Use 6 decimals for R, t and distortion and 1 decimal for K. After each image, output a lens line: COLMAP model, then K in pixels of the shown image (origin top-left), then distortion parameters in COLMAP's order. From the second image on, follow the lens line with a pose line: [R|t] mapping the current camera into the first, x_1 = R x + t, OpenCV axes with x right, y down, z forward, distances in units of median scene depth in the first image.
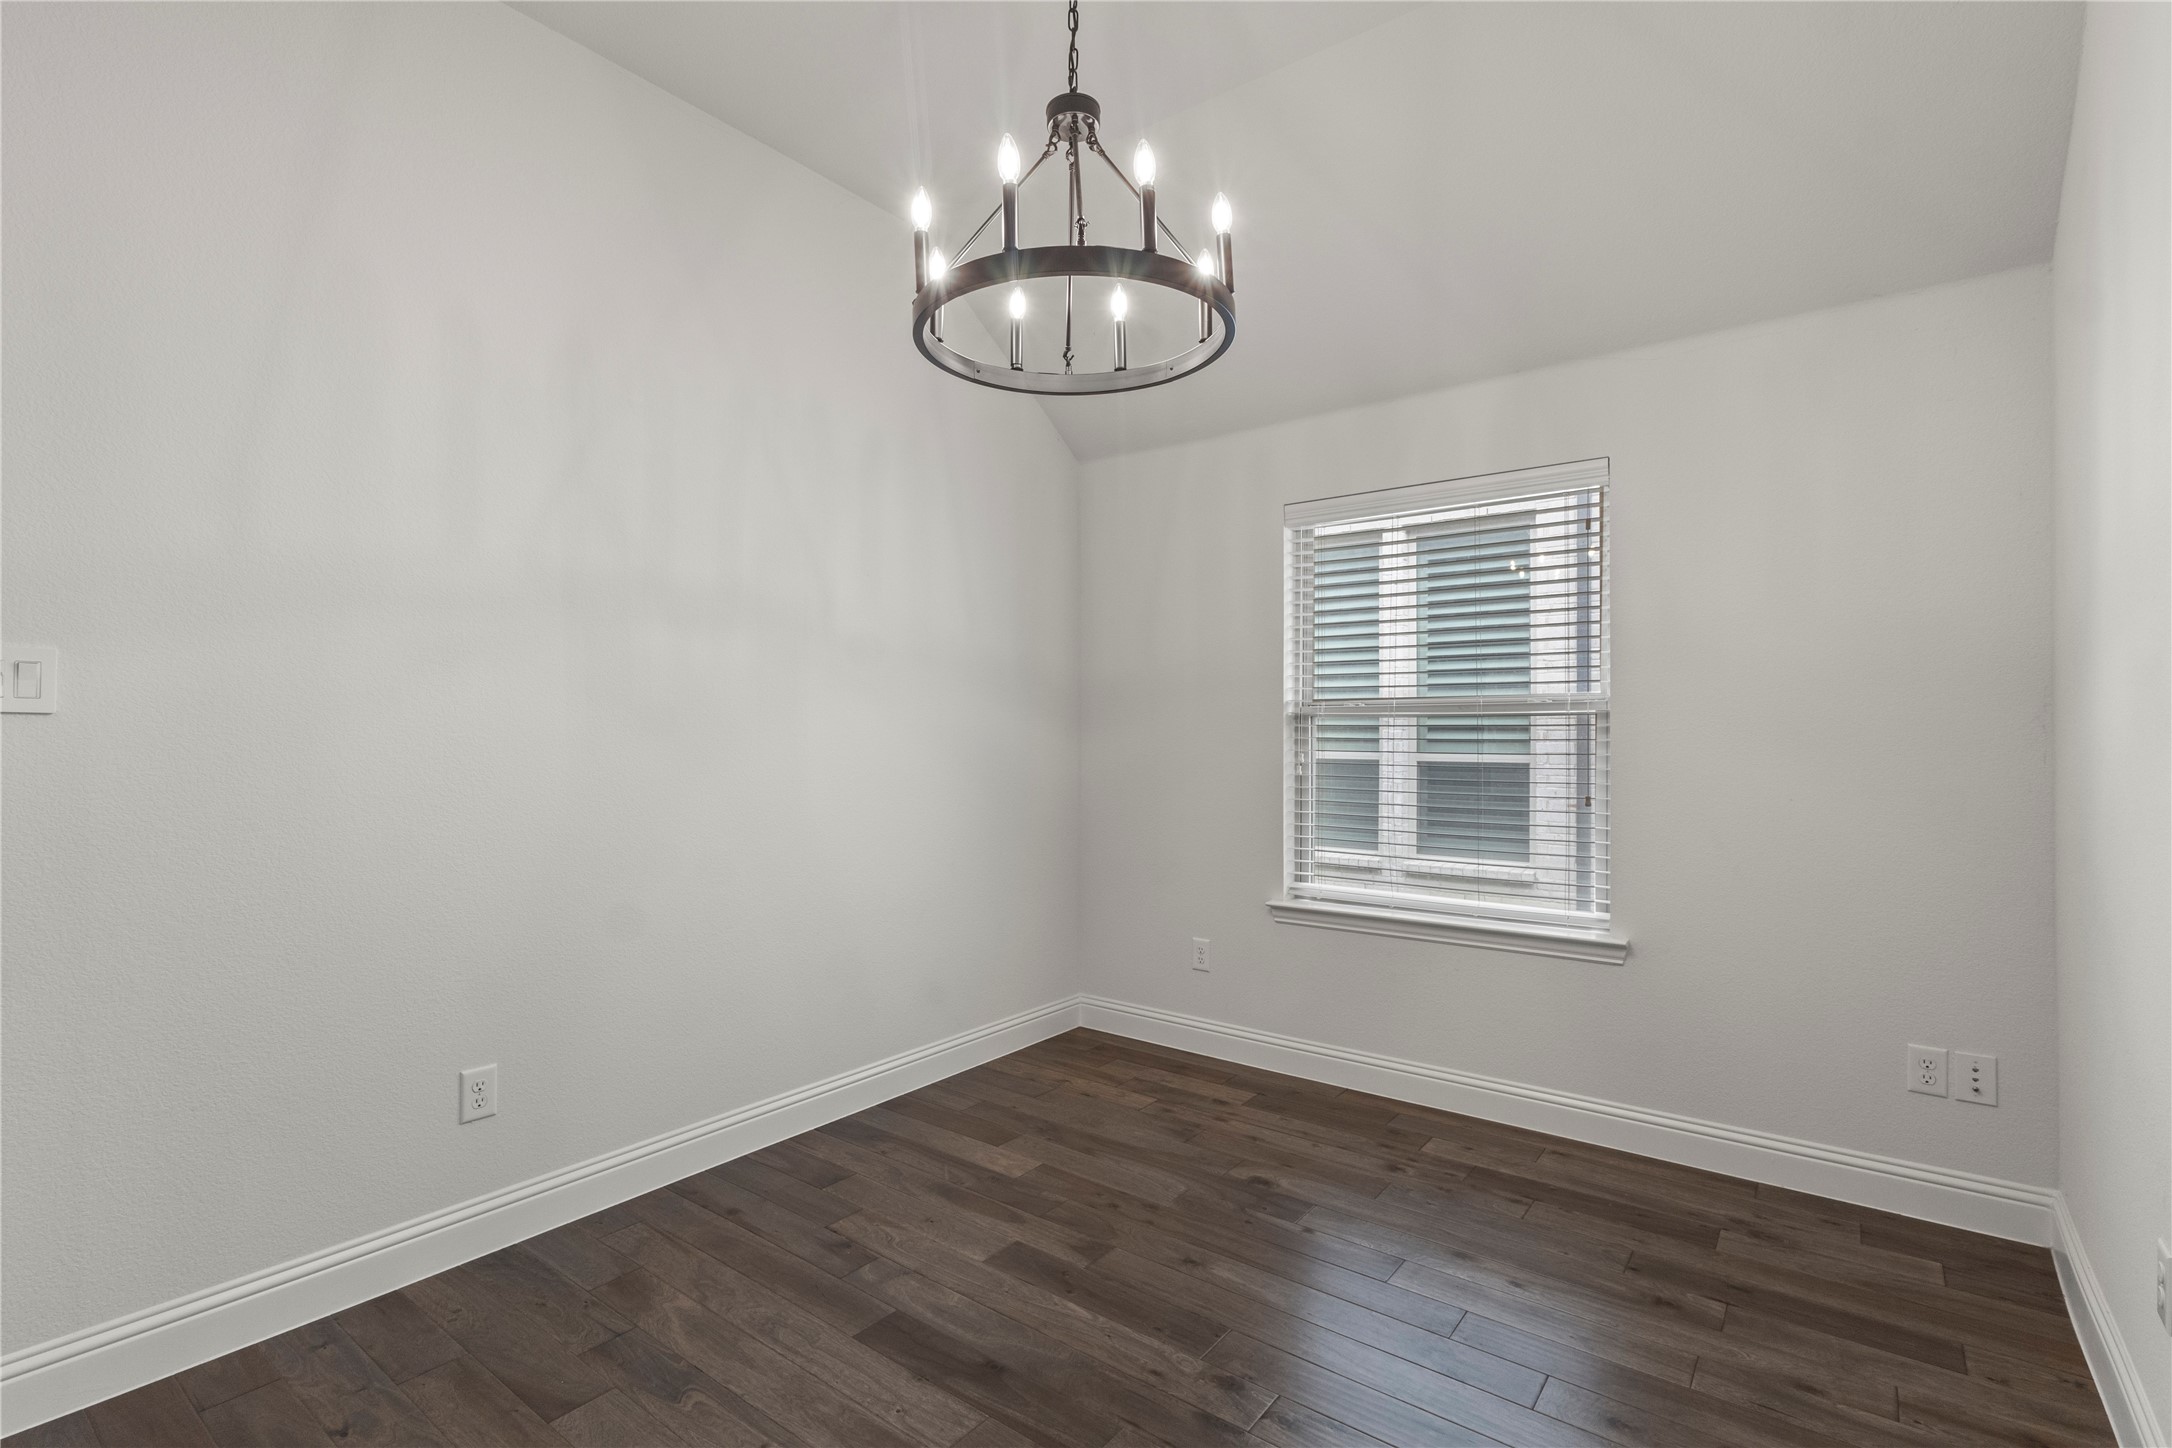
lens RADIAL K [[1005.7, 0, 1084.2], [0, 1005.7, 720.4], [0, 0, 1]] dist [-0.000690, 0.001045]
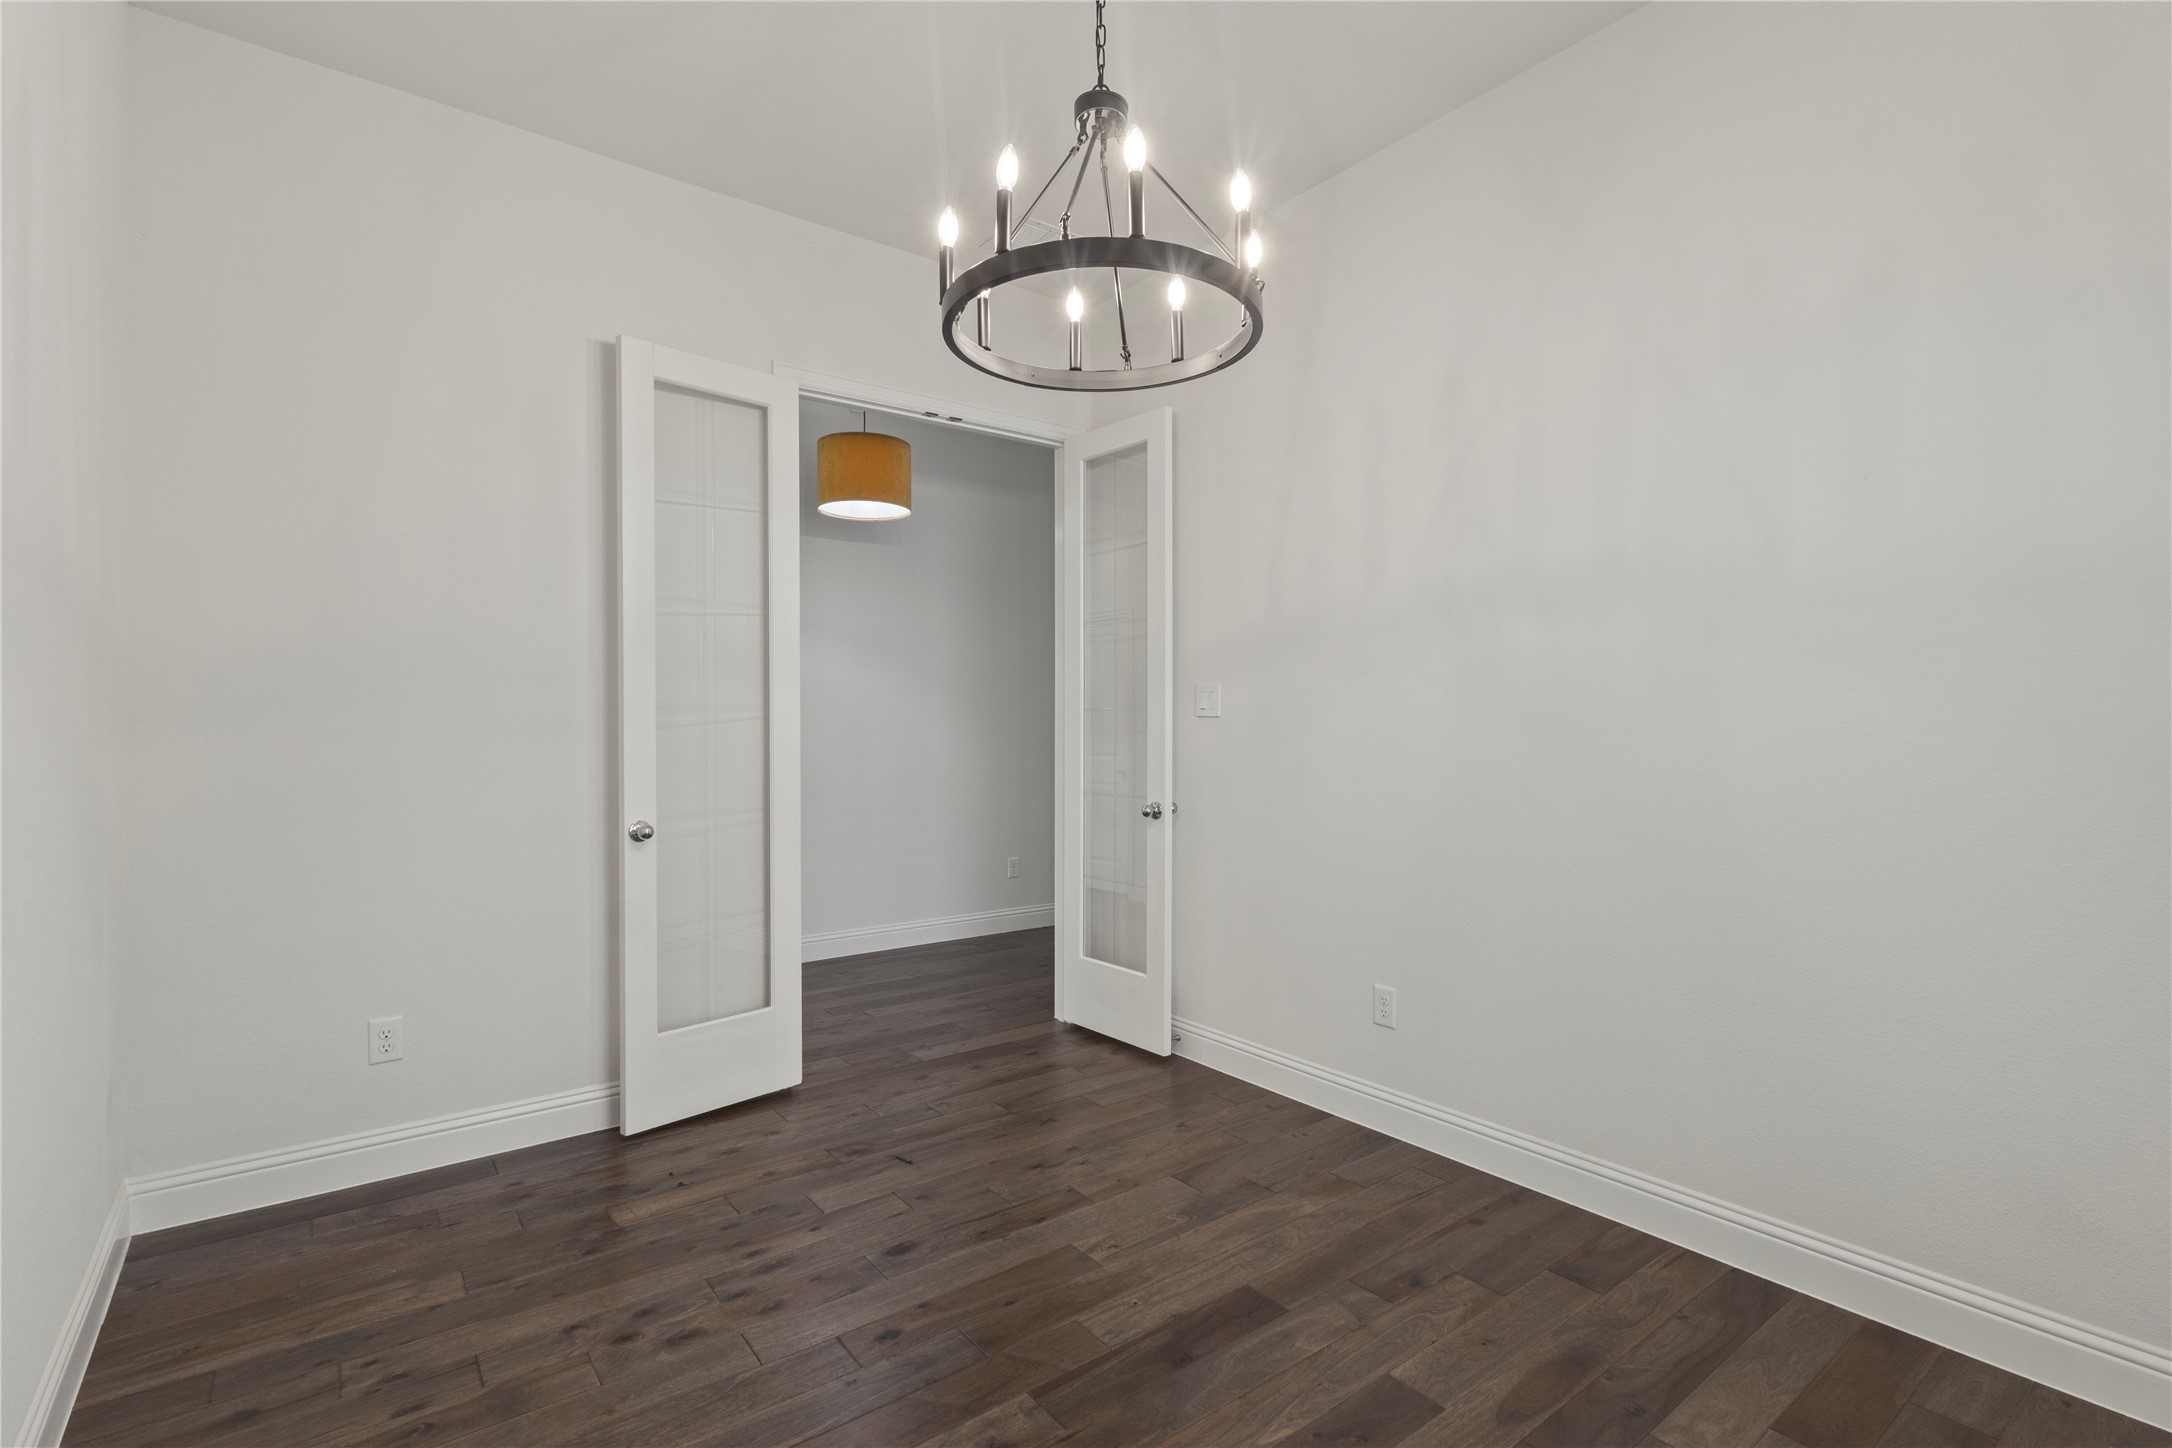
lens RADIAL K [[1005.7, 0, 1087.3], [0, 1005.7, 728.7], [0, 0, 1]] dist [-0.000690, 0.001045]
pose [[-0.258113, 0.002443, -0.966112, 0.411102], [0.007706, 0.999970, 0.000470, 0.005180], [0.966084, -0.007323, -0.258124, 0.533403]]
